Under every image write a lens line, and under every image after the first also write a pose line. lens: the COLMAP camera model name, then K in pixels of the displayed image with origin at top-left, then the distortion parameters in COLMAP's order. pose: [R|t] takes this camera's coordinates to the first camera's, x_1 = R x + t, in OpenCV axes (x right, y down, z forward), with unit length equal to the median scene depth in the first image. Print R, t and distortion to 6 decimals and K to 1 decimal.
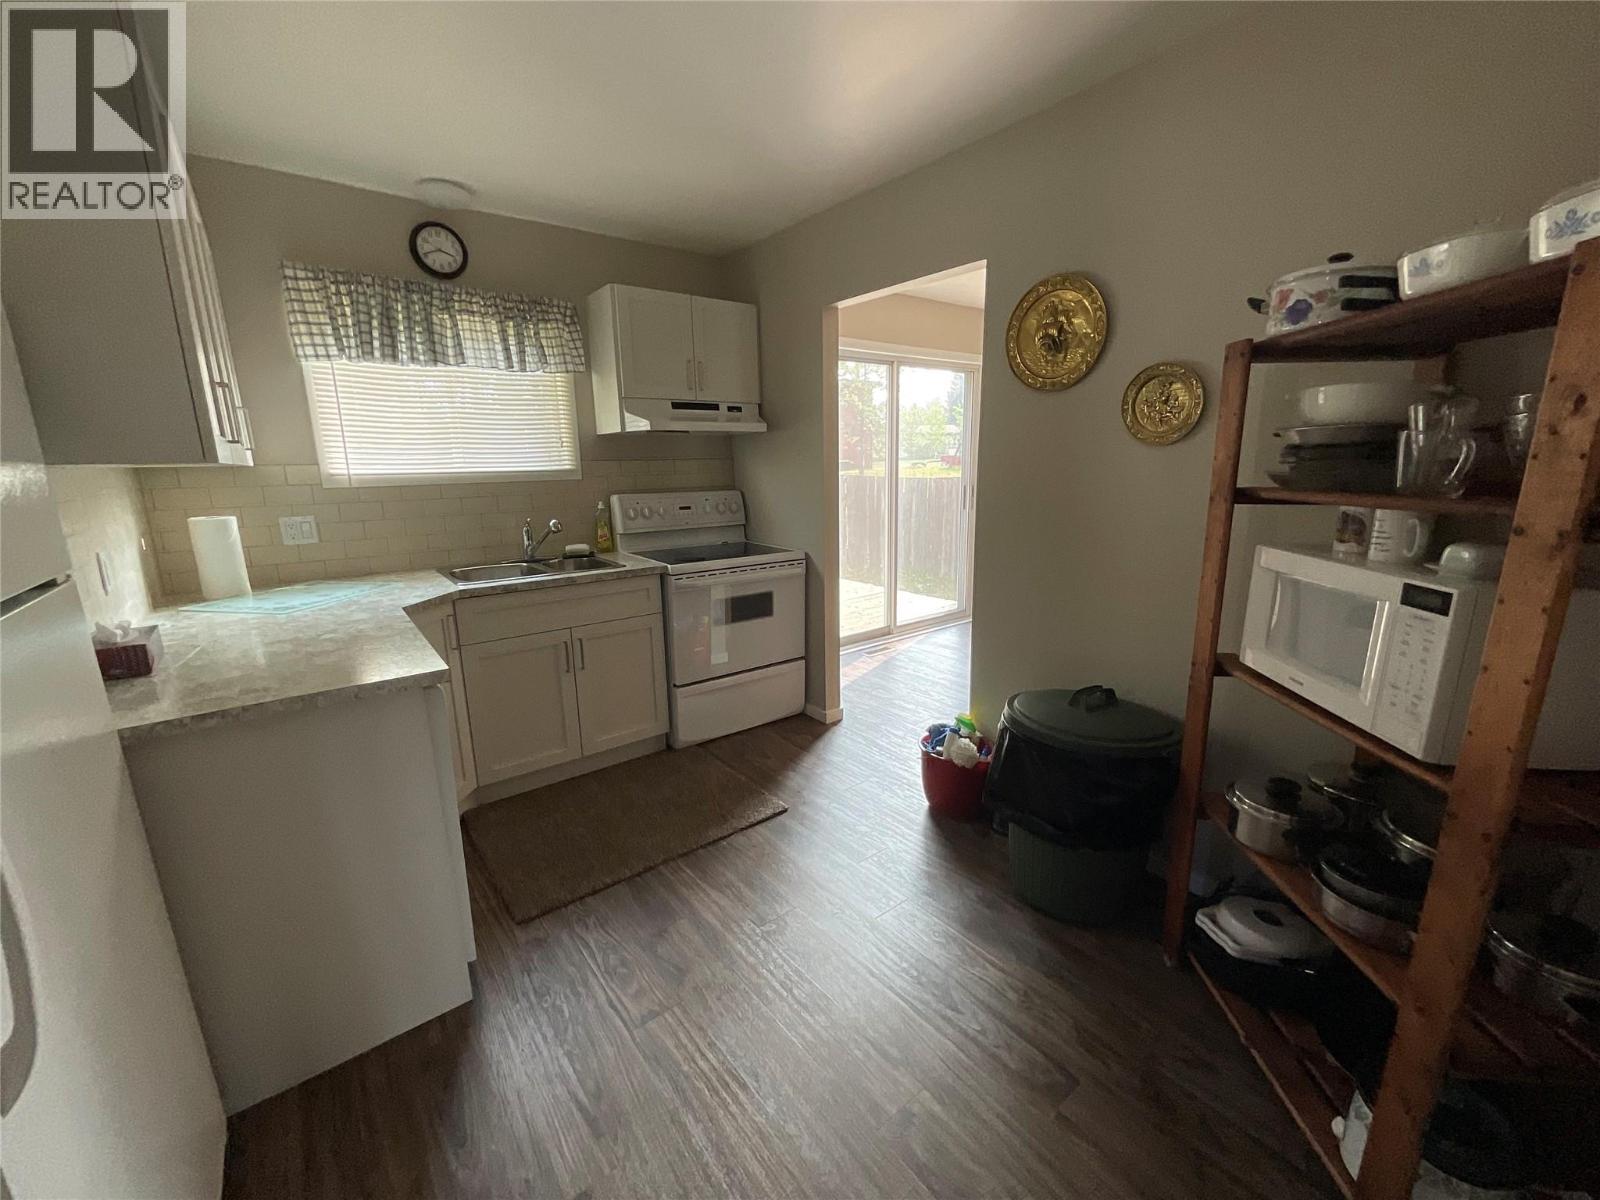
lens RADIAL K [[638.8, 0, 800.2], [0, 638.8, 597.5], [0, 0, 1]] dist [0.002607, 0.000129]
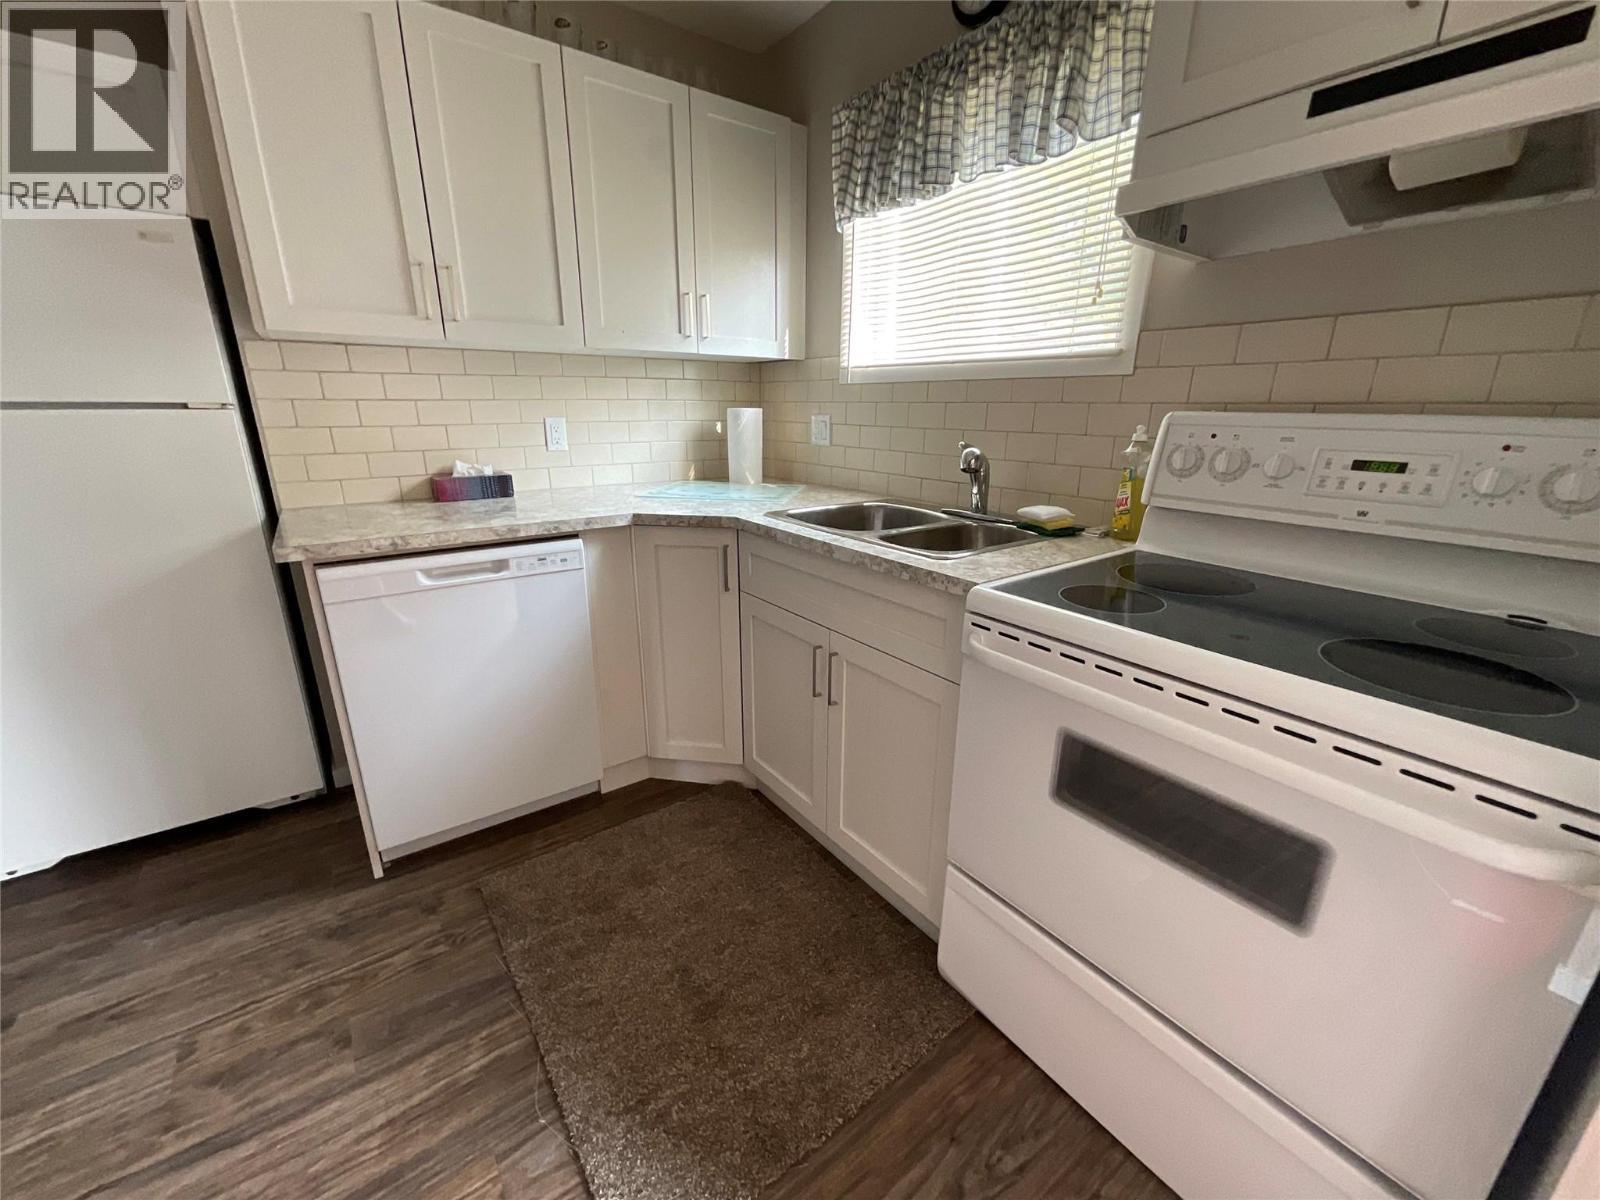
lens RADIAL K [[638.8, 0, 799.9], [0, 638.8, 605.9], [0, 0, 1]] dist [0.002607, 0.000129]
pose [[-0.044676, 0.310247, -0.949606, 0.189044], [-0.223792, 0.923289, 0.312177, -0.142216], [0.973612, 0.226461, 0.028182, 0.931609]]
